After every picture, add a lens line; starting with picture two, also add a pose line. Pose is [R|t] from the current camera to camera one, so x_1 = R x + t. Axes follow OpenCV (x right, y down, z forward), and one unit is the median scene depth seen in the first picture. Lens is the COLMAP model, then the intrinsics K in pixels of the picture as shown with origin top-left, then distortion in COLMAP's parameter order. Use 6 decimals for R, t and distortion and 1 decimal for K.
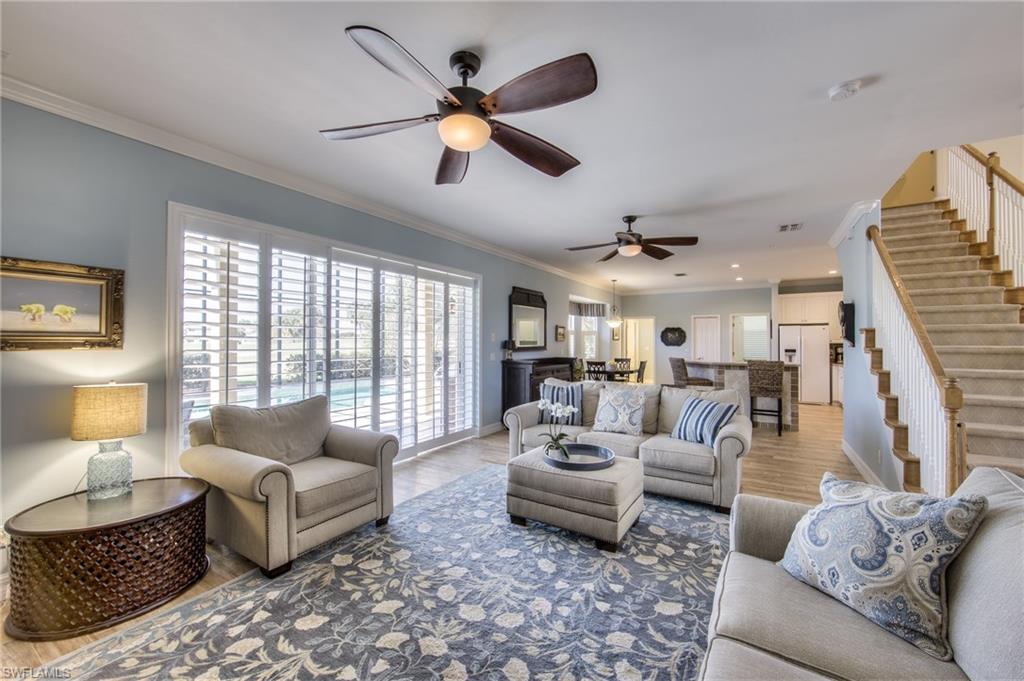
lens RADIAL K [[403.7, 0, 516.7], [0, 403.7, 341.2], [0, 0, 1]] dist [-0.004314, 0.000099]
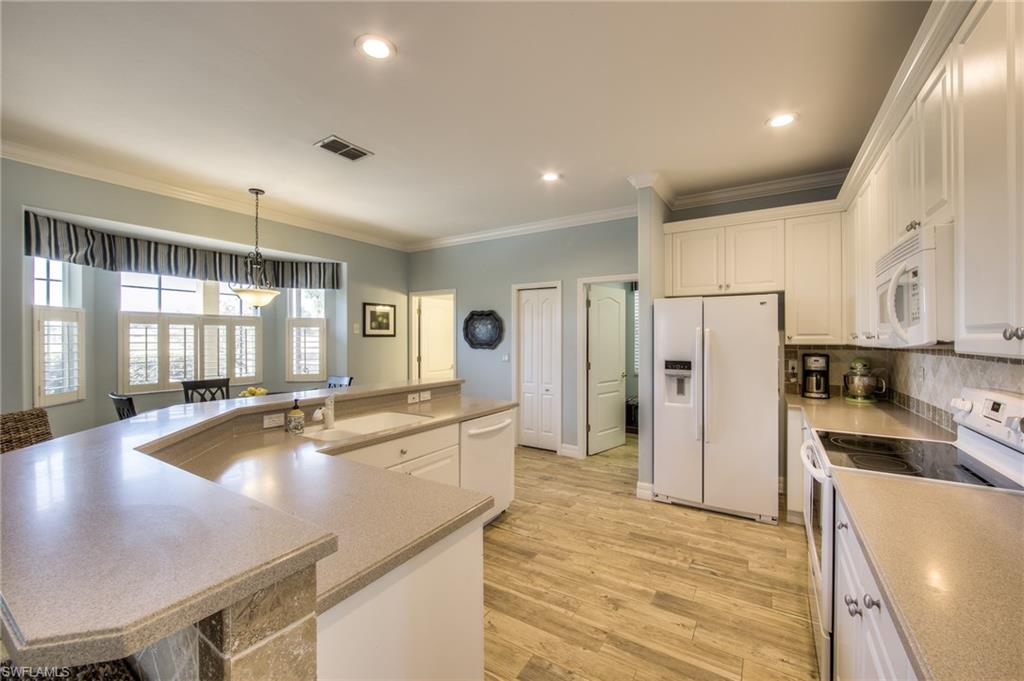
lens RADIAL K [[403.7, 0, 511.5], [0, 403.7, 340.9], [0, 0, 1]] dist [-0.004314, 0.000099]
pose [[0.999912, -0.000450, -0.013257, 0.434736], [0.000523, 0.999985, 0.005538, -0.000219], [0.013254, -0.005544, 0.999897, 0.513639]]
